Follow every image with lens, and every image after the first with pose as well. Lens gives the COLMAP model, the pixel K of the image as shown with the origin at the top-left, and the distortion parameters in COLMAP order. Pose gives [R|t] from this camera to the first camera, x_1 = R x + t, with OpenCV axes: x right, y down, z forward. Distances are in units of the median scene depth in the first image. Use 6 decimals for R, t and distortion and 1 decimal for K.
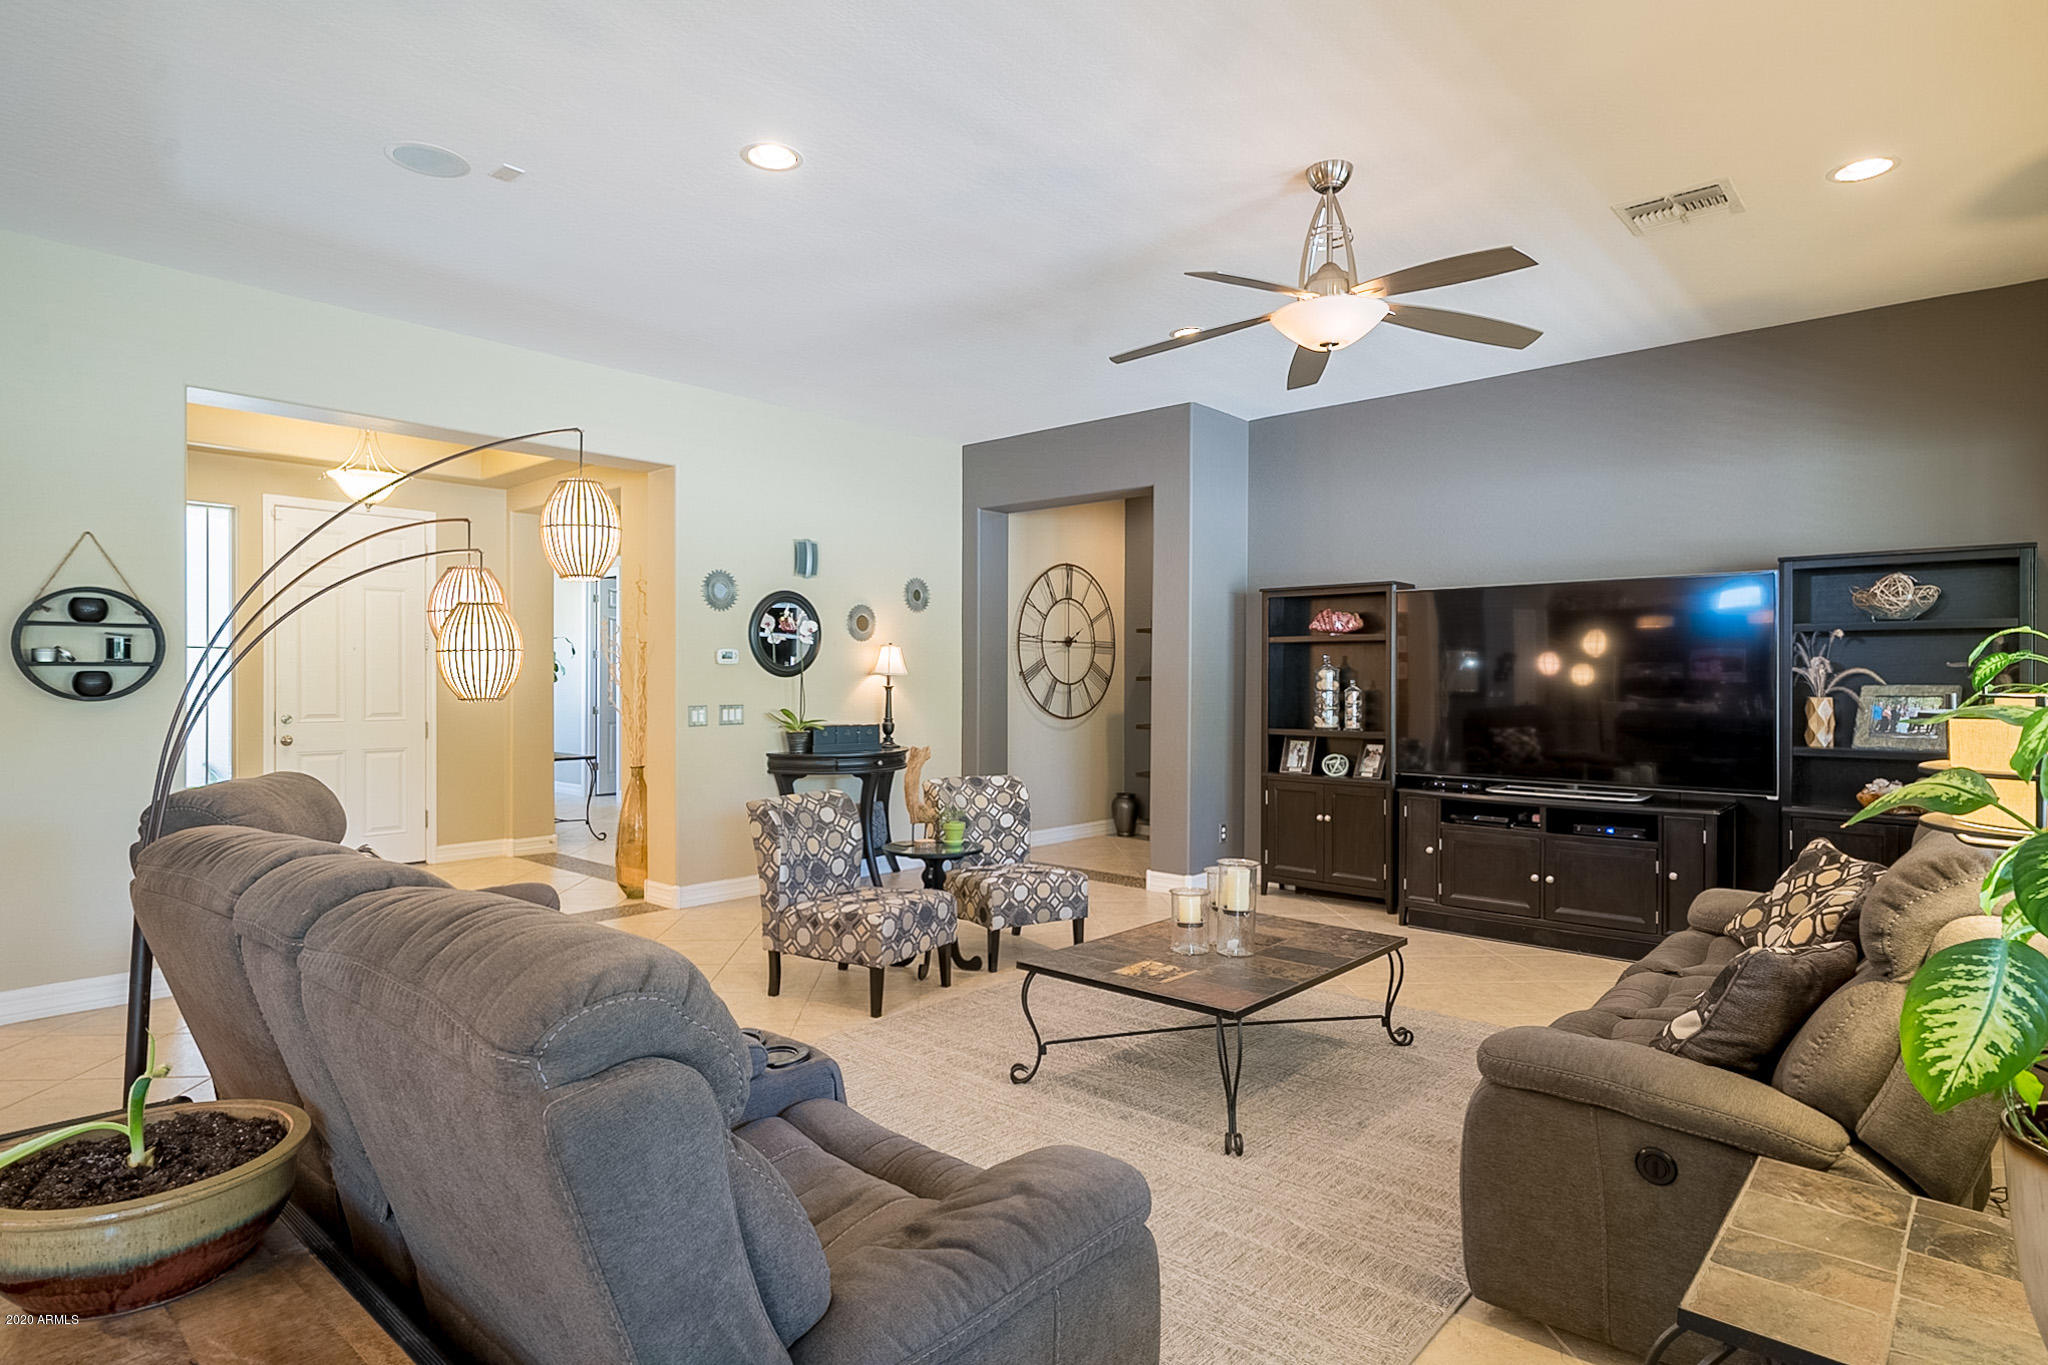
lens RADIAL K [[1092.4, 0, 1029.9], [0, 1092.4, 682.0], [0, 0, 1]] dist [0.005967, -0.000603]
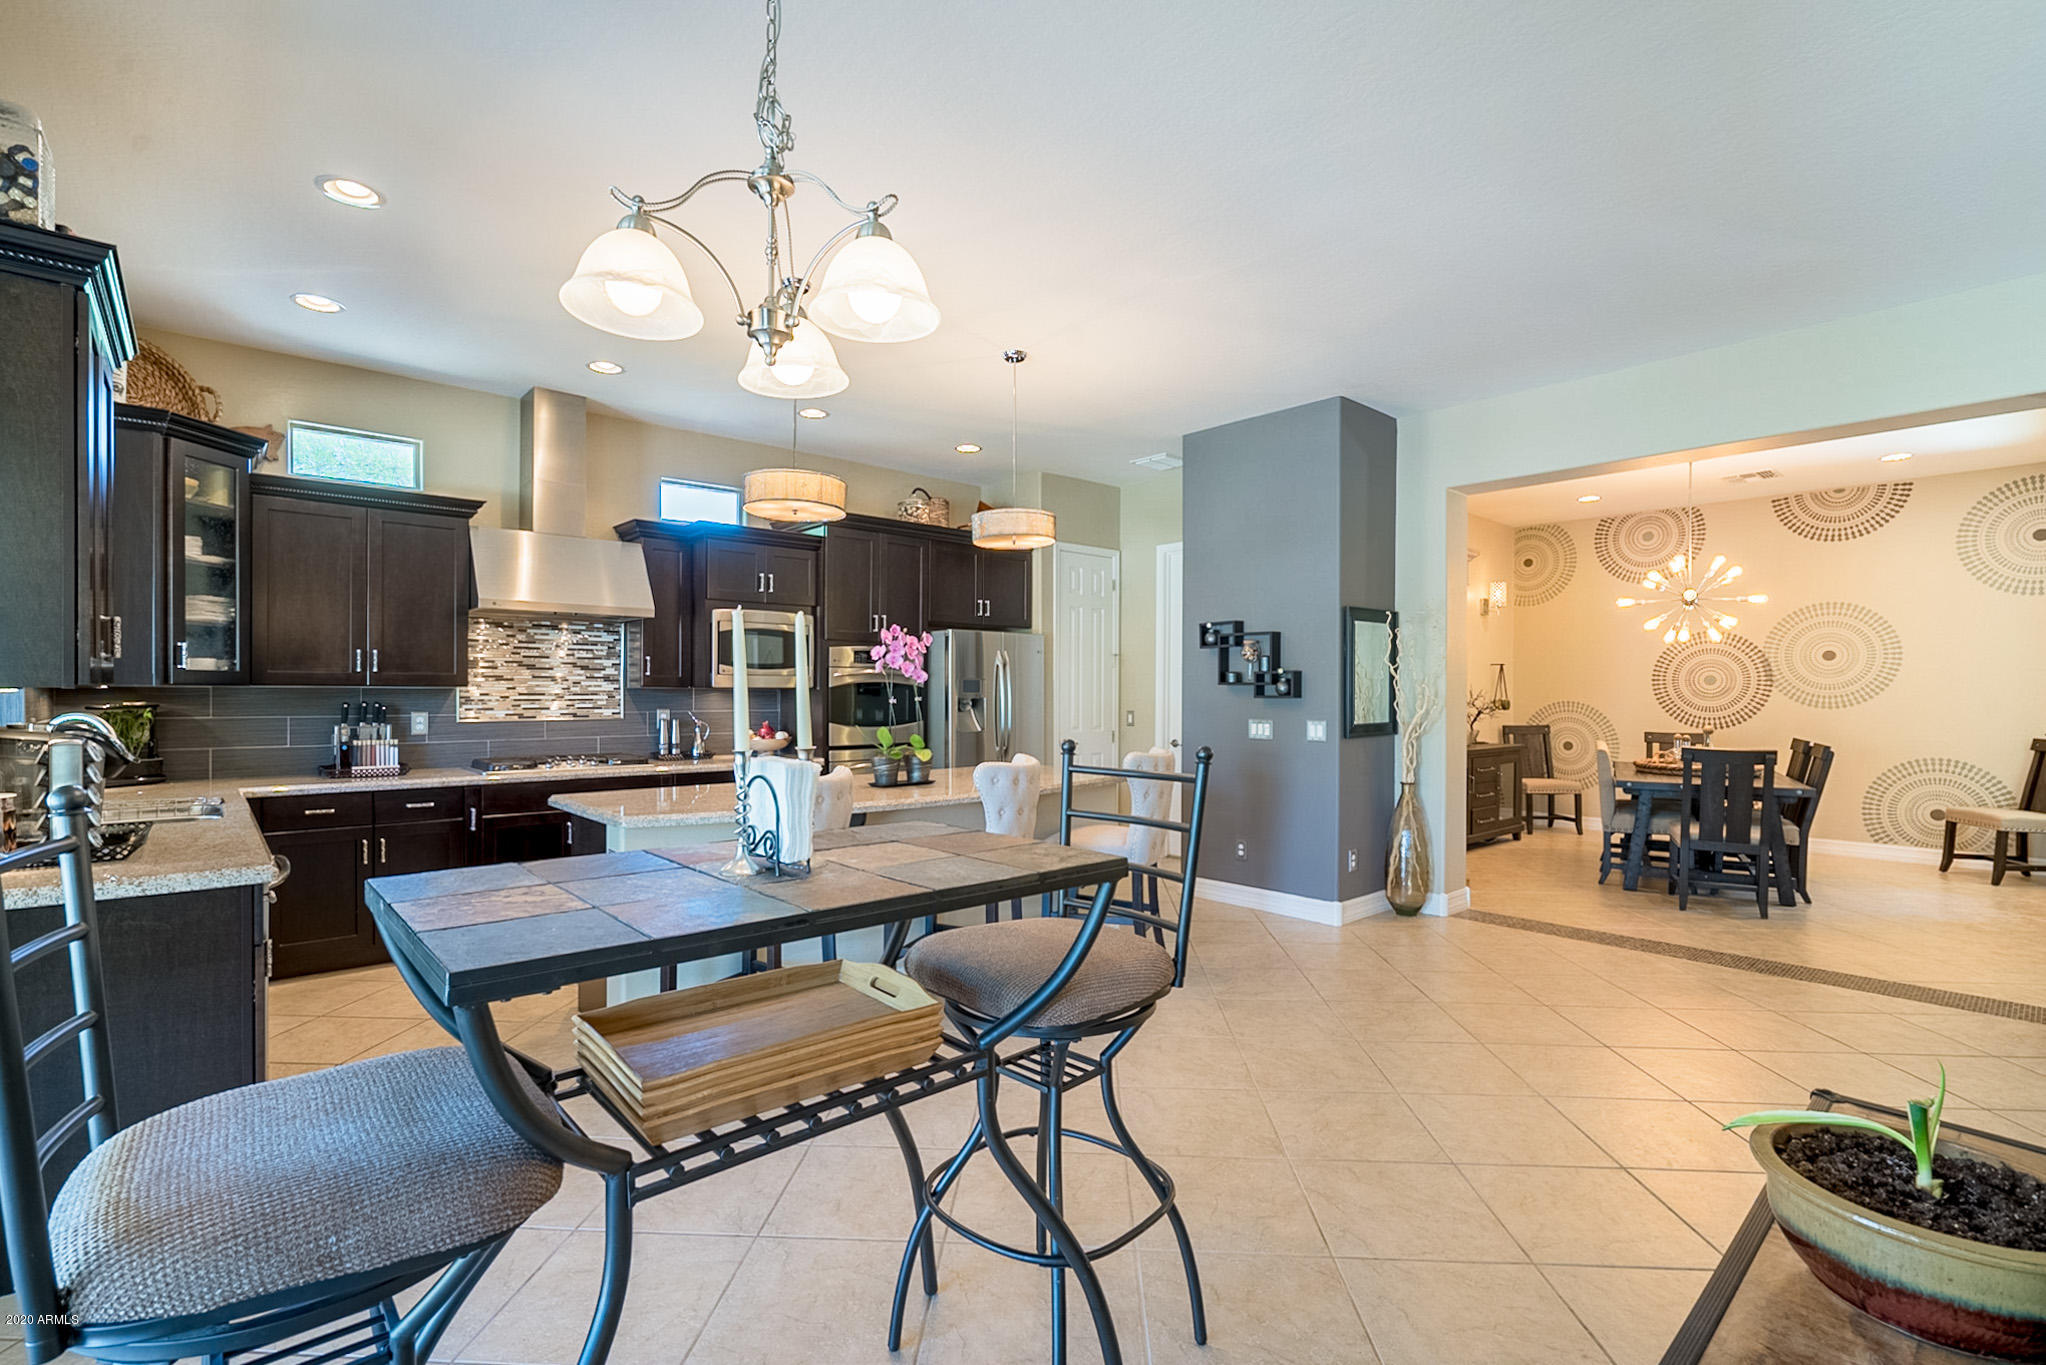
lens RADIAL K [[928.8, 0, 1017.9], [0, 928.8, 697.4], [0, 0, 1]] dist [-0.002379, 0.000014]
pose [[-0.112290, 0.003218, -0.993670, 0.034426], [-0.005967, 0.999975, 0.003913, -0.001138], [0.993658, 0.006369, -0.112268, 0.084671]]
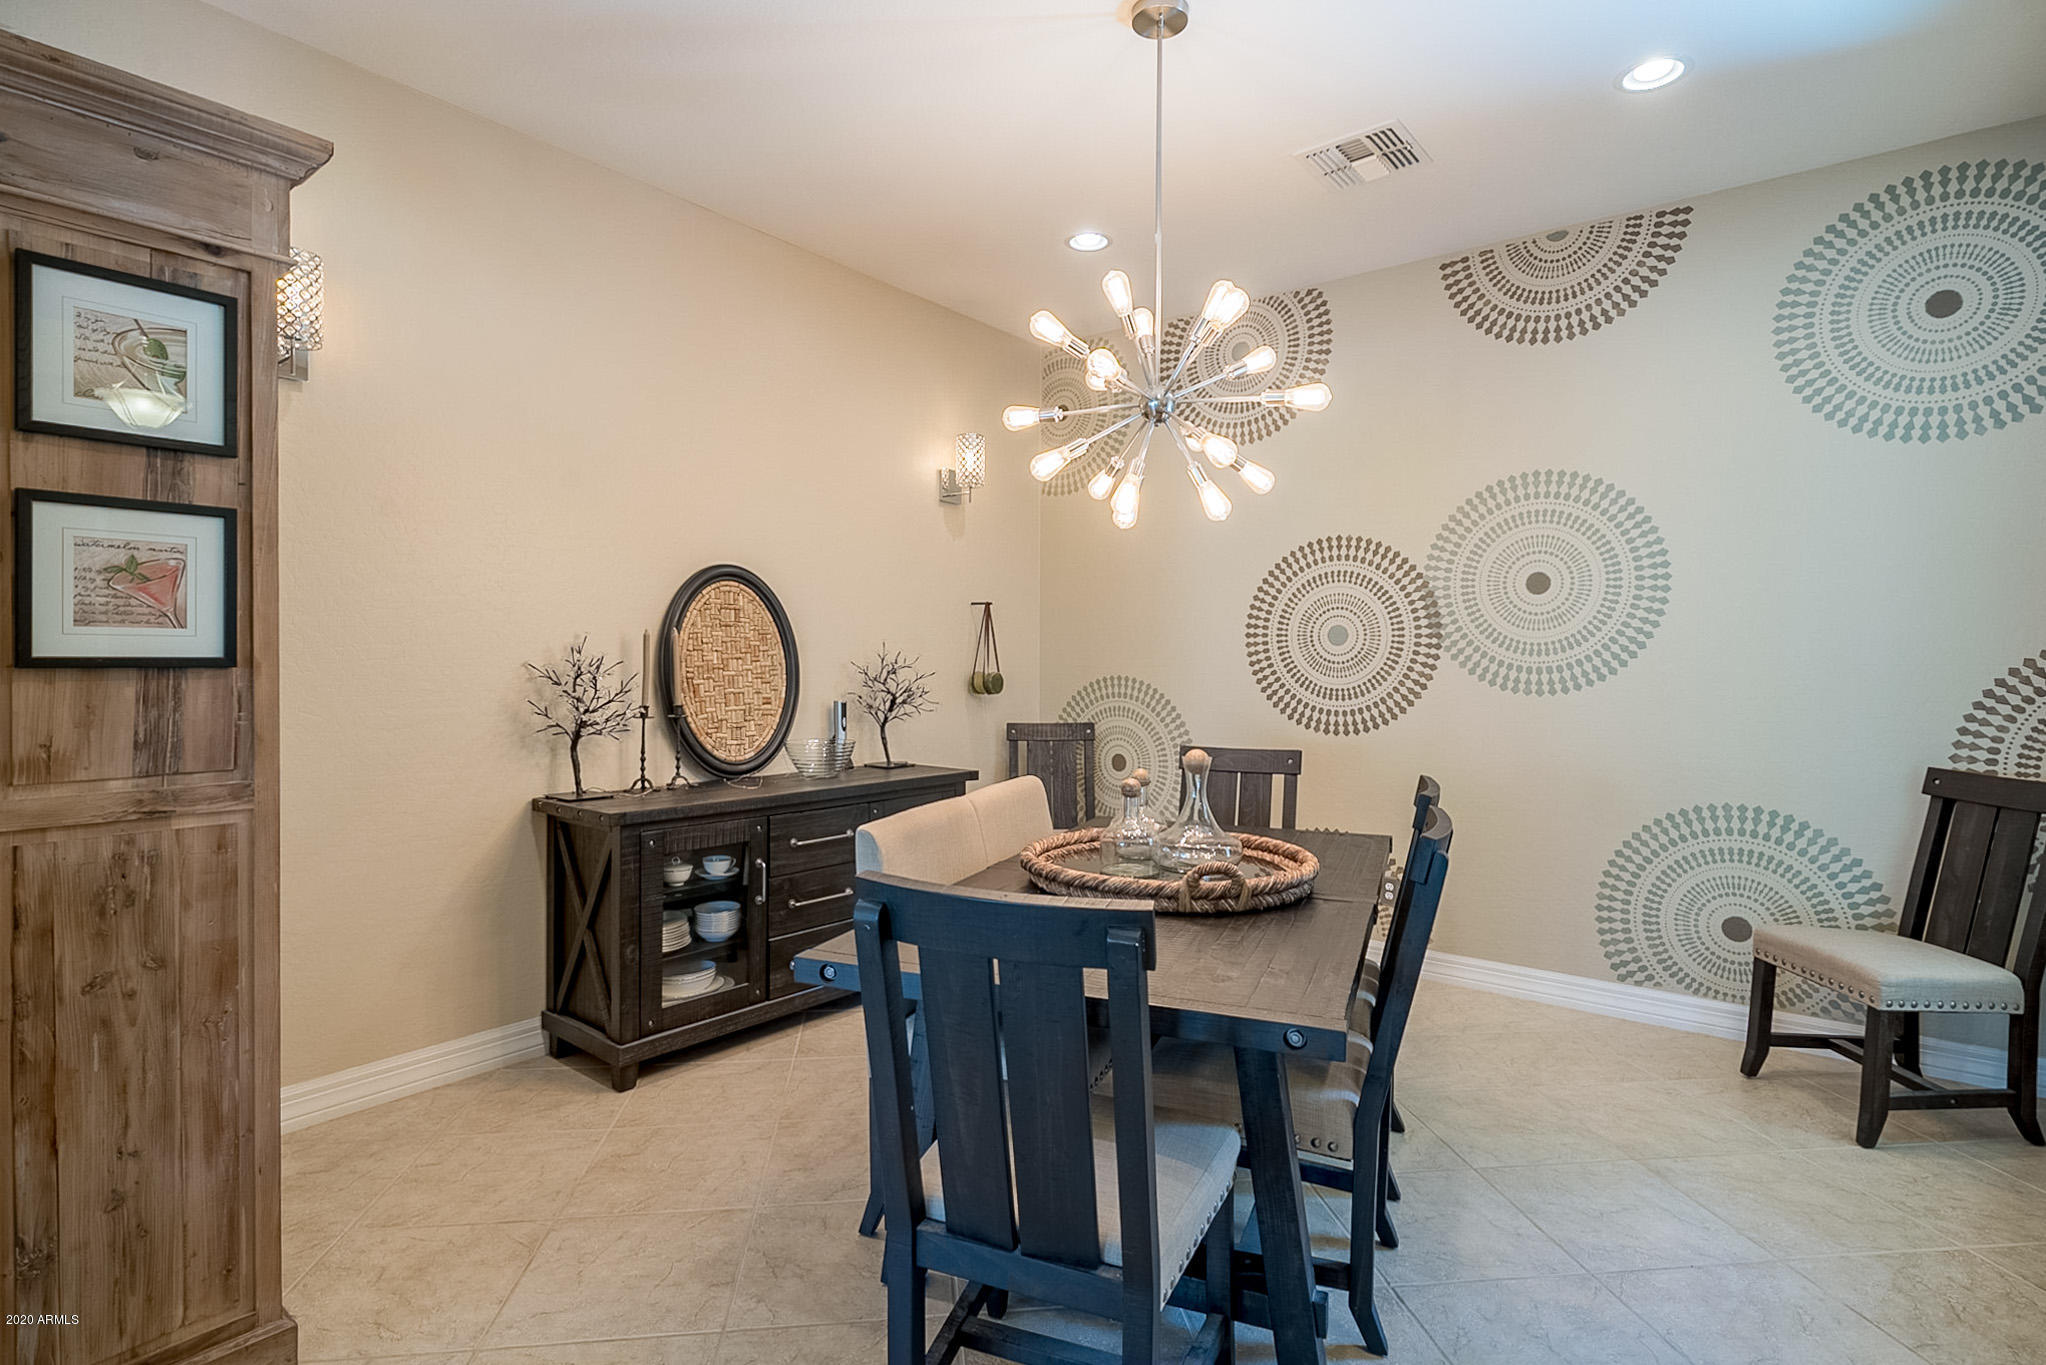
lens RADIAL K [[1020.0, 0, 1022.2], [0, 1020.0, 664.8], [0, 0, 1]] dist [0.001981, -0.000241]
pose [[0.067786, 0.002821, -0.997696, -0.897841], [-0.009468, 0.999953, 0.002184, -0.006085], [0.997655, 0.009298, 0.067810, 0.810960]]
